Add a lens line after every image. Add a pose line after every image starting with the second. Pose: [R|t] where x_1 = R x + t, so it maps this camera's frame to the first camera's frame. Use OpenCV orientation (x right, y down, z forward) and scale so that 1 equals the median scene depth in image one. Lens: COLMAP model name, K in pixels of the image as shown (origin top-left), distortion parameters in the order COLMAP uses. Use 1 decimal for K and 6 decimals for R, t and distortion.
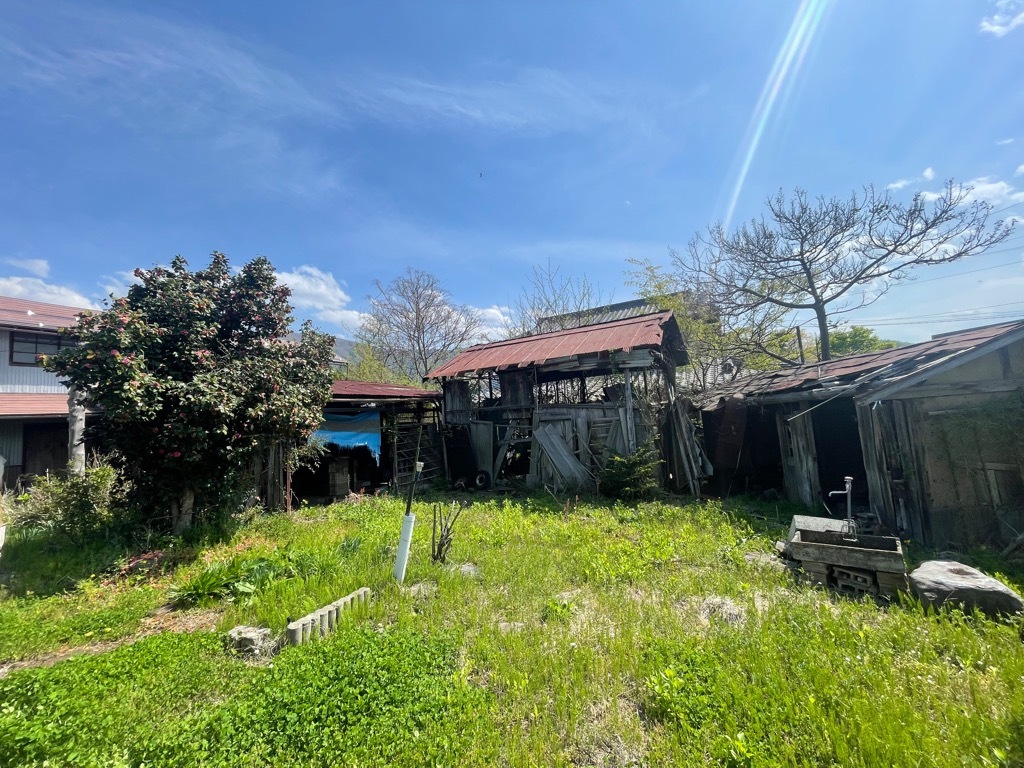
lens RADIAL K [[415.4, 0, 508.3], [0, 415.4, 381.0], [0, 0, 1]] dist [-0.003825, -0.000072]
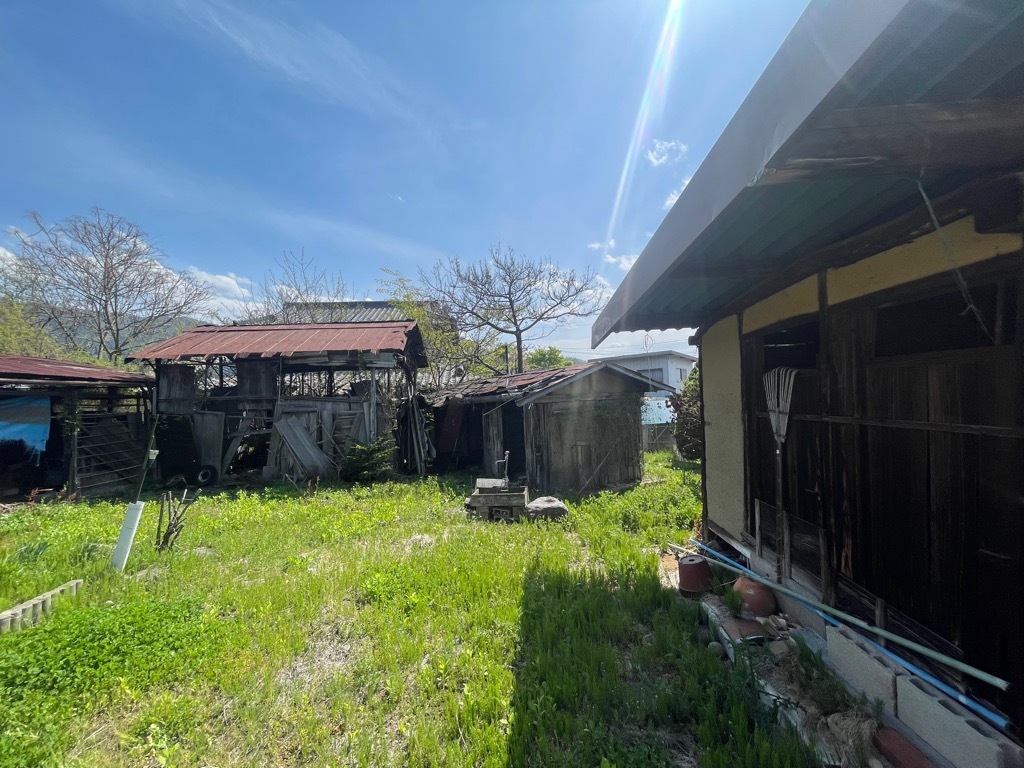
lens RADIAL K [[415.4, 0, 508.0], [0, 415.4, 379.4], [0, 0, 1]] dist [-0.003825, -0.000072]
pose [[0.833265, 0.063100, 0.549262, -0.030654], [-0.068720, 0.997582, -0.010350, -0.012750], [-0.548587, -0.029121, 0.835586, -0.160708]]
